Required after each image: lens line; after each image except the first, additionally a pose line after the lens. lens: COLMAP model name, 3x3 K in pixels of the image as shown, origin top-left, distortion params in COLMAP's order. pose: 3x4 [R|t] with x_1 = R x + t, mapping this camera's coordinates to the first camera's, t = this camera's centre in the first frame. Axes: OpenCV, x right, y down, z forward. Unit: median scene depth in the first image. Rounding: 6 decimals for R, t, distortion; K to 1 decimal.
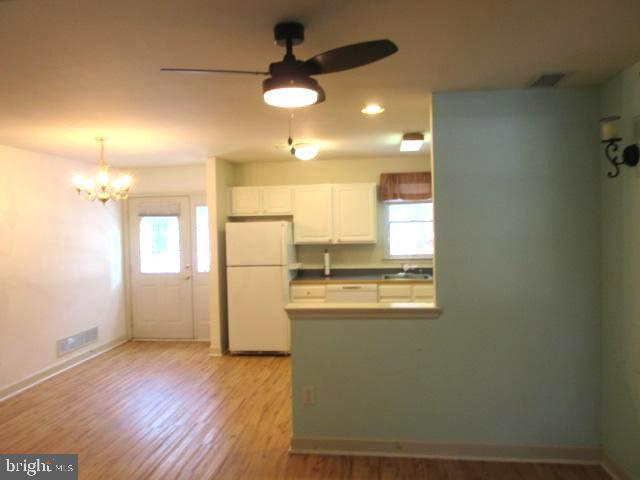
lens RADIAL K [[481.4, 0, 319.1], [0, 481.4, 237.7], [0, 0, 1]] dist [-0.014946, 0.000109]
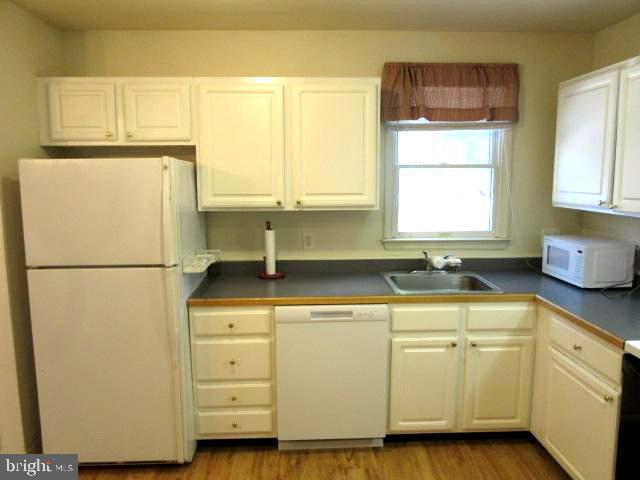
lens RADIAL K [[481.4, 0, 319.1], [0, 481.4, 237.7], [0, 0, 1]] dist [-0.014946, 0.000109]
pose [[0.988025, -0.003103, 0.154264, -0.009980], [-0.012731, 0.994749, 0.101550, -0.009036], [-0.153769, -0.102298, 0.982797, 0.542580]]
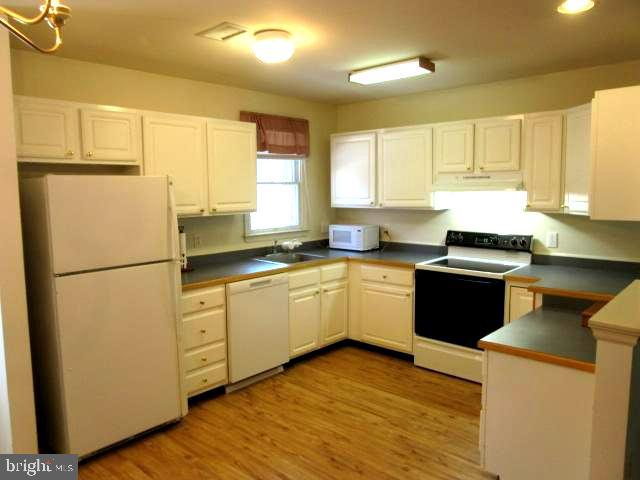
lens RADIAL K [[481.4, 0, 319.1], [0, 481.4, 237.7], [0, 0, 1]] dist [-0.014946, 0.000109]
pose [[0.581190, -0.068328, 0.810895, -0.383325], [0.021225, 0.997403, 0.068831, 0.000629], [-0.813491, -0.022792, 0.581130, 0.529958]]
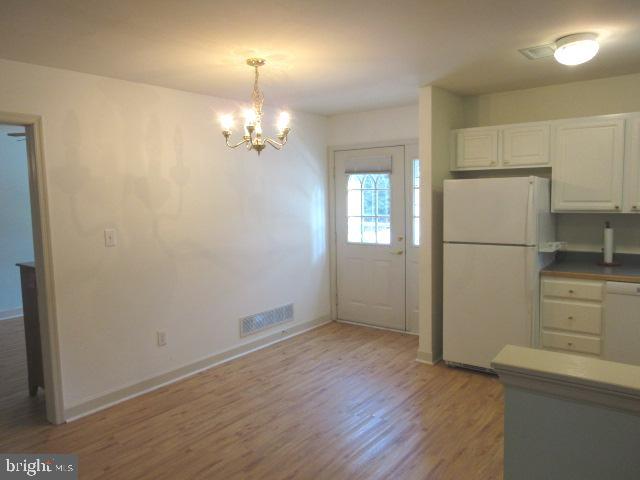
lens RADIAL K [[481.4, 0, 319.1], [0, 481.4, 237.7], [0, 0, 1]] dist [-0.014946, 0.000109]
pose [[0.862819, 0.049318, -0.503102, 0.004769], [-0.010958, 0.996820, 0.078923, -0.000192], [0.505395, -0.062584, 0.860616, 0.291268]]
